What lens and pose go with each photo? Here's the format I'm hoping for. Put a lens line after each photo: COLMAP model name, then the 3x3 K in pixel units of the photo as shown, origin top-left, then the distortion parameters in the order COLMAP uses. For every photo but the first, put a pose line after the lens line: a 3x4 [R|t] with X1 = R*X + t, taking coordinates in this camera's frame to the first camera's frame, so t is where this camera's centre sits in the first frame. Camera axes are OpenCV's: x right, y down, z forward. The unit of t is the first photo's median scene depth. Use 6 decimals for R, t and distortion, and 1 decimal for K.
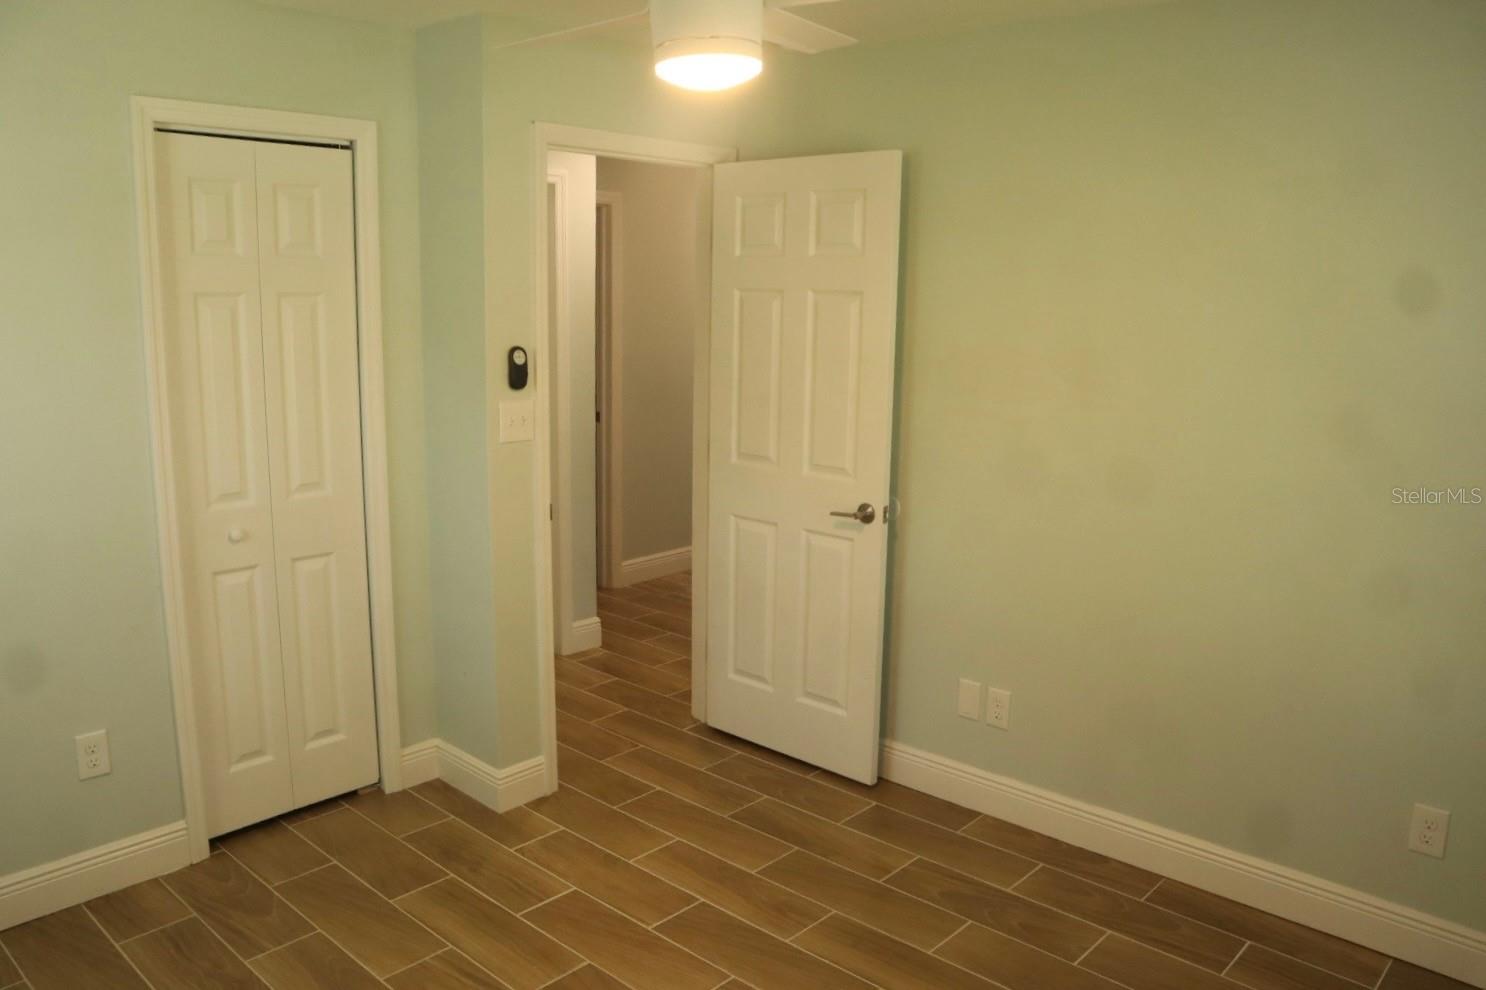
lens RADIAL K [[1099.7, 0, 717.6], [0, 1099.7, 496.9], [0, 0, 1]] dist [-0.106464, 0.076926]
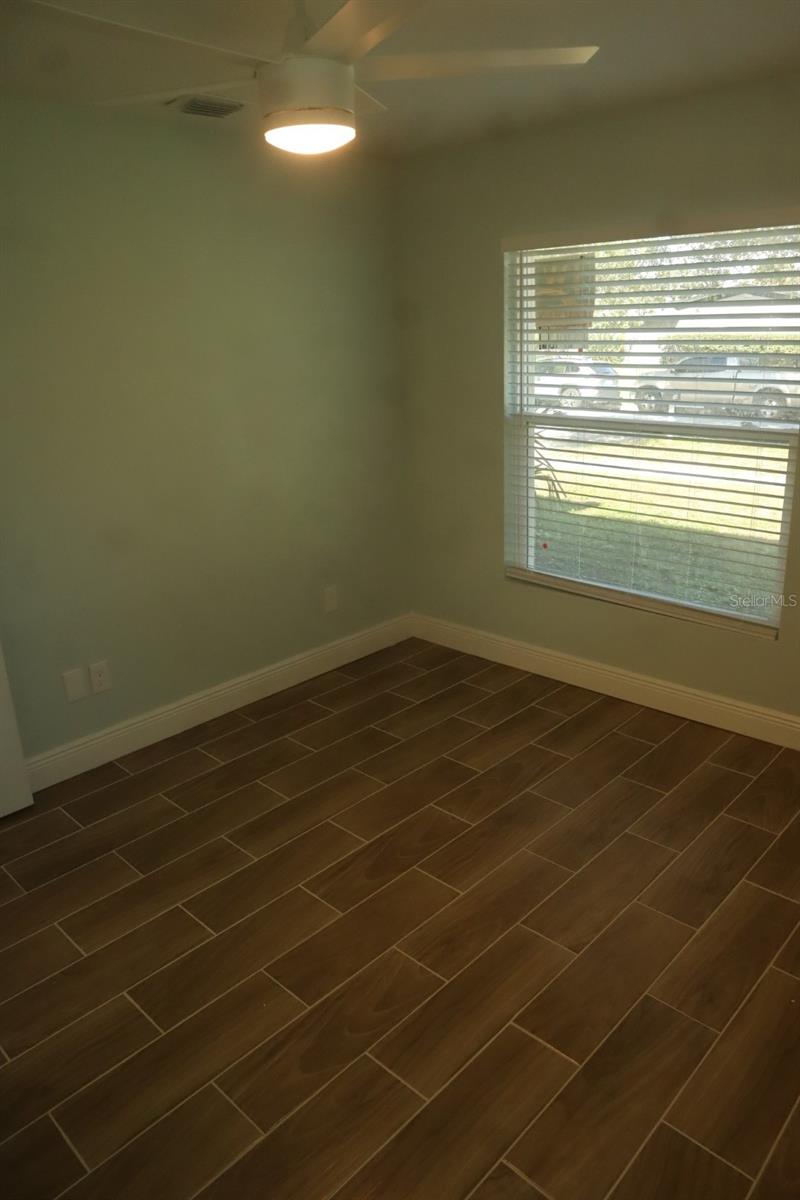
lens RADIAL K [[830.0, 0, 400.0], [0, 830.0, 600.0], [0, 0, 1]] dist [-0.130776, 0.080891]
pose [[0.010260, -0.322063, 0.946663, -0.655917], [0.217717, 0.924720, 0.312238, -0.117167], [-0.975958, 0.202901, 0.079606, 0.618145]]
